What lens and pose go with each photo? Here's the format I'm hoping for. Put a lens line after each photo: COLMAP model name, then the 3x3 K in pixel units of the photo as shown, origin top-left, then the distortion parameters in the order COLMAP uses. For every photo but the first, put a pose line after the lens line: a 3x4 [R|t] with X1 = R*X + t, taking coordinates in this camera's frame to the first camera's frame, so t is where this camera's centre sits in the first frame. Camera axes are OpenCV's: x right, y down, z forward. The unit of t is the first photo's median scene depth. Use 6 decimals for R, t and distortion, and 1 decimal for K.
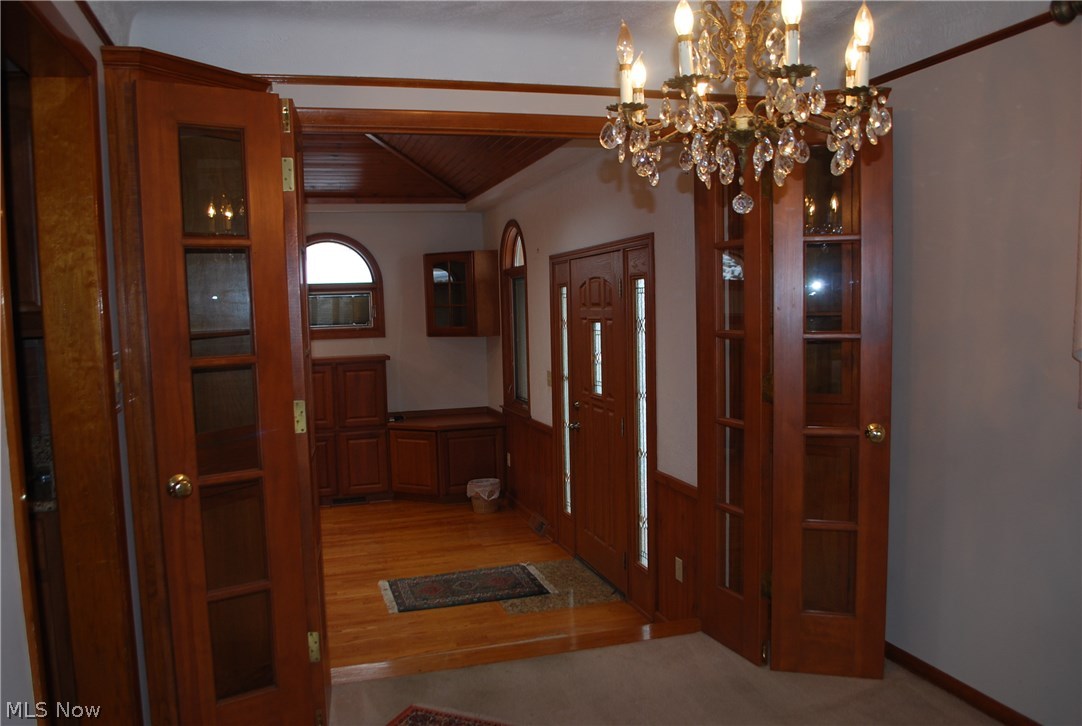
lens RADIAL K [[854.4, 0, 540.5], [0, 854.4, 379.3], [0, 0, 1]] dist [-0.071402, -0.003535]
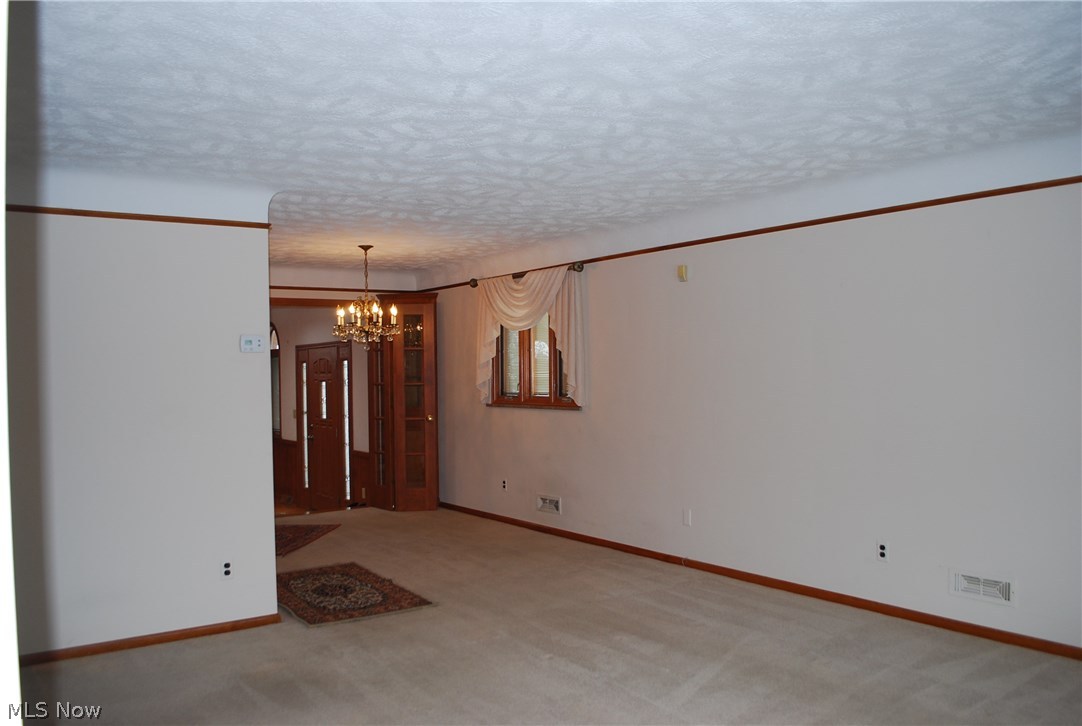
lens RADIAL K [[854.4, 0, 540.5], [0, 854.4, 379.3], [0, 0, 1]] dist [-0.071402, -0.003535]
pose [[0.945148, 0.006743, 0.326572, -0.098674], [0.020313, 0.996638, -0.079369, 0.091498], [-0.326010, 0.081649, 0.941834, -0.983918]]
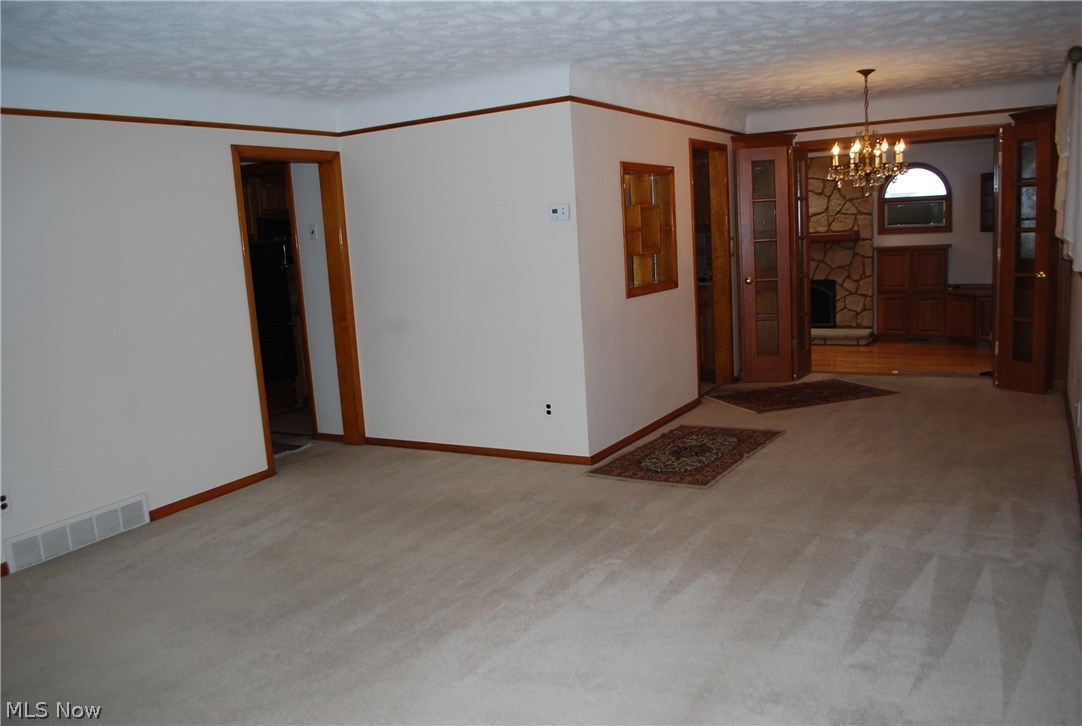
lens RADIAL K [[854.4, 0, 540.5], [0, 854.4, 379.3], [0, 0, 1]] dist [-0.071402, -0.003535]
pose [[0.682899, 0.106579, -0.722696, 0.594461], [-0.019195, 0.991576, 0.128095, 0.044739], [0.730260, -0.073604, 0.679192, -0.753875]]
